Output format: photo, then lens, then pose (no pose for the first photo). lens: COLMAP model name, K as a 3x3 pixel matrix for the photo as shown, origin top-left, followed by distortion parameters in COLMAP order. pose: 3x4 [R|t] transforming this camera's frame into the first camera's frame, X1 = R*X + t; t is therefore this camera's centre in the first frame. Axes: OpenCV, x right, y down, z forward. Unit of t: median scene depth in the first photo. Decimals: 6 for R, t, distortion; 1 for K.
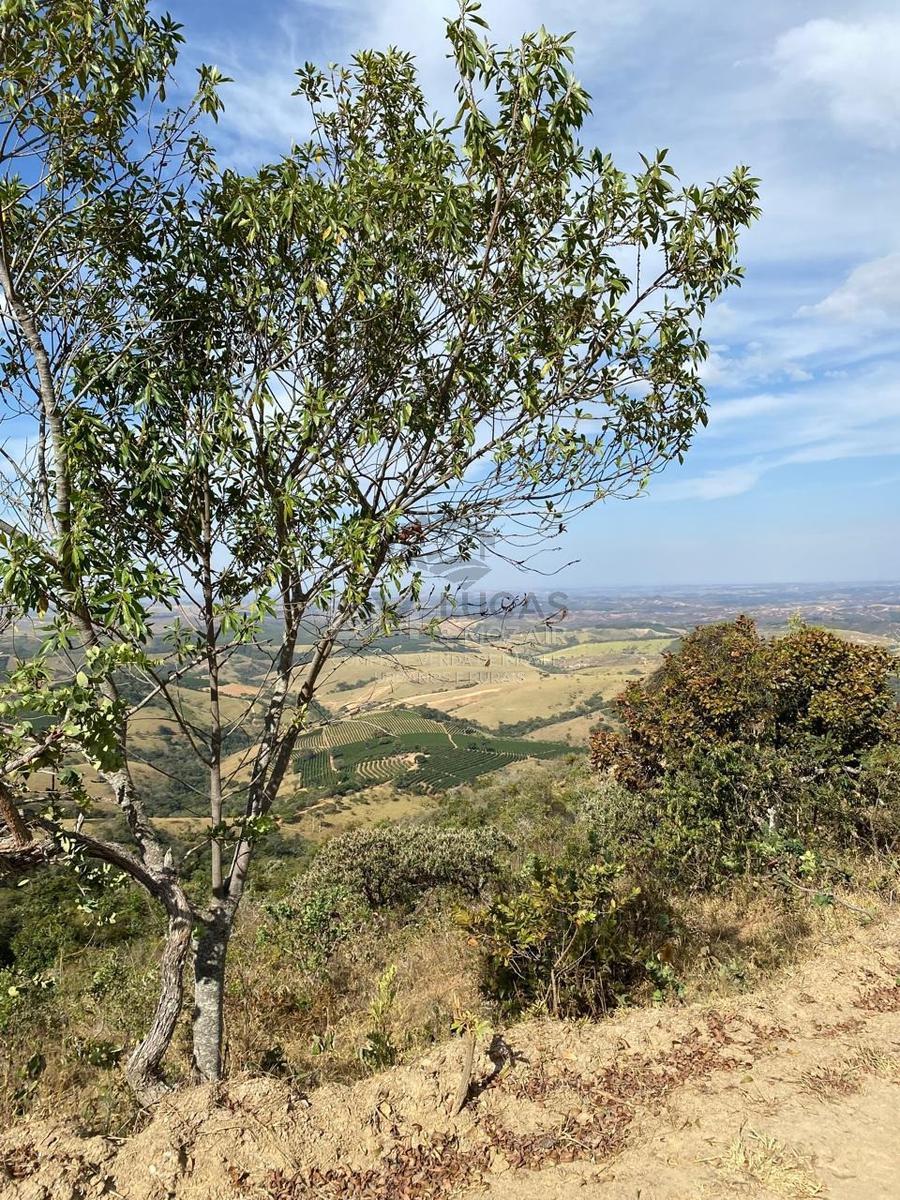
lens RADIAL K [[1035.9, 0, 446.9], [0, 1035.9, 597.1], [0, 0, 1]] dist [0.076382, -0.001401]
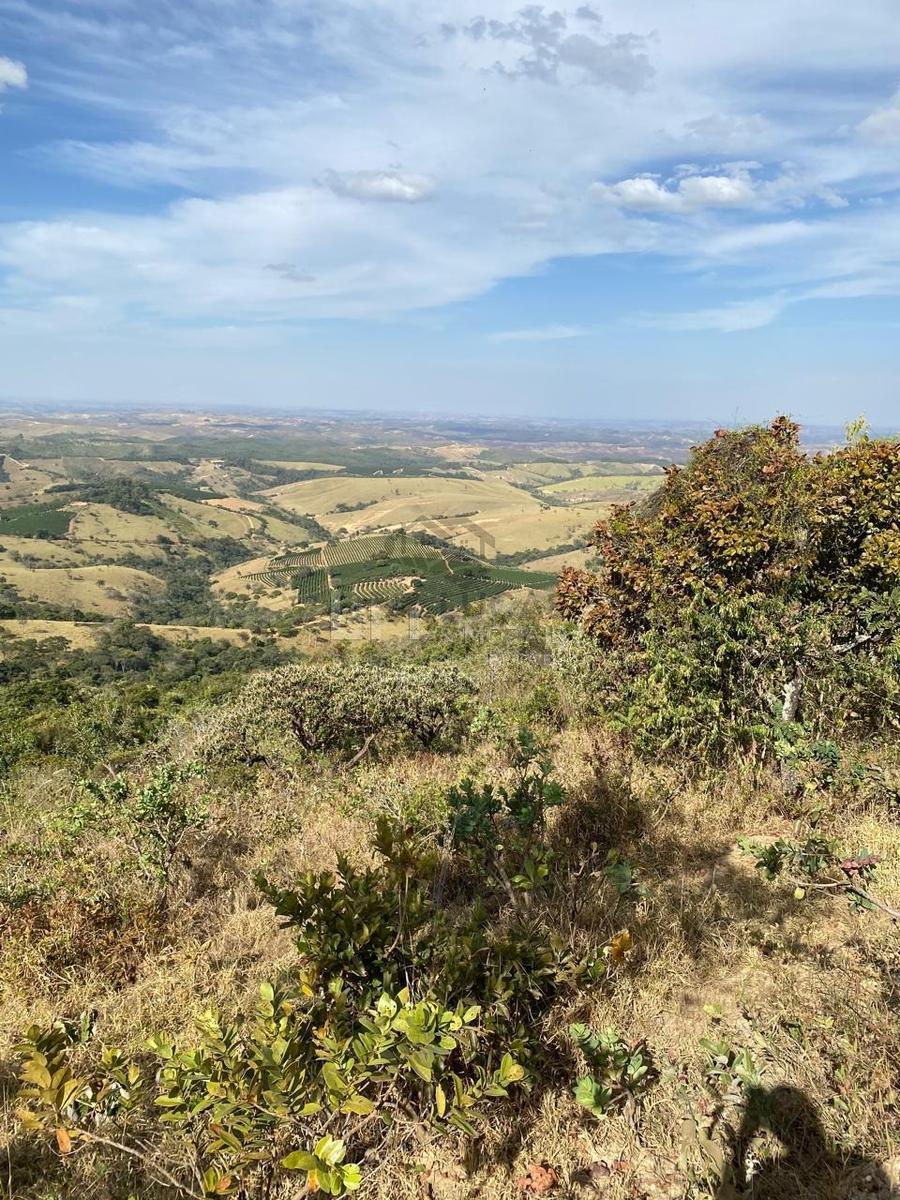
lens RADIAL K [[925.1, 0, 436.0], [0, 925.1, 603.7], [0, 0, 1]] dist [0.094534, -0.337587]
pose [[0.997939, 0.056752, -0.029963, 0.025892], [-0.050473, 0.982421, 0.179728, 0.013595], [0.039636, -0.177845, 0.983260, 0.119052]]
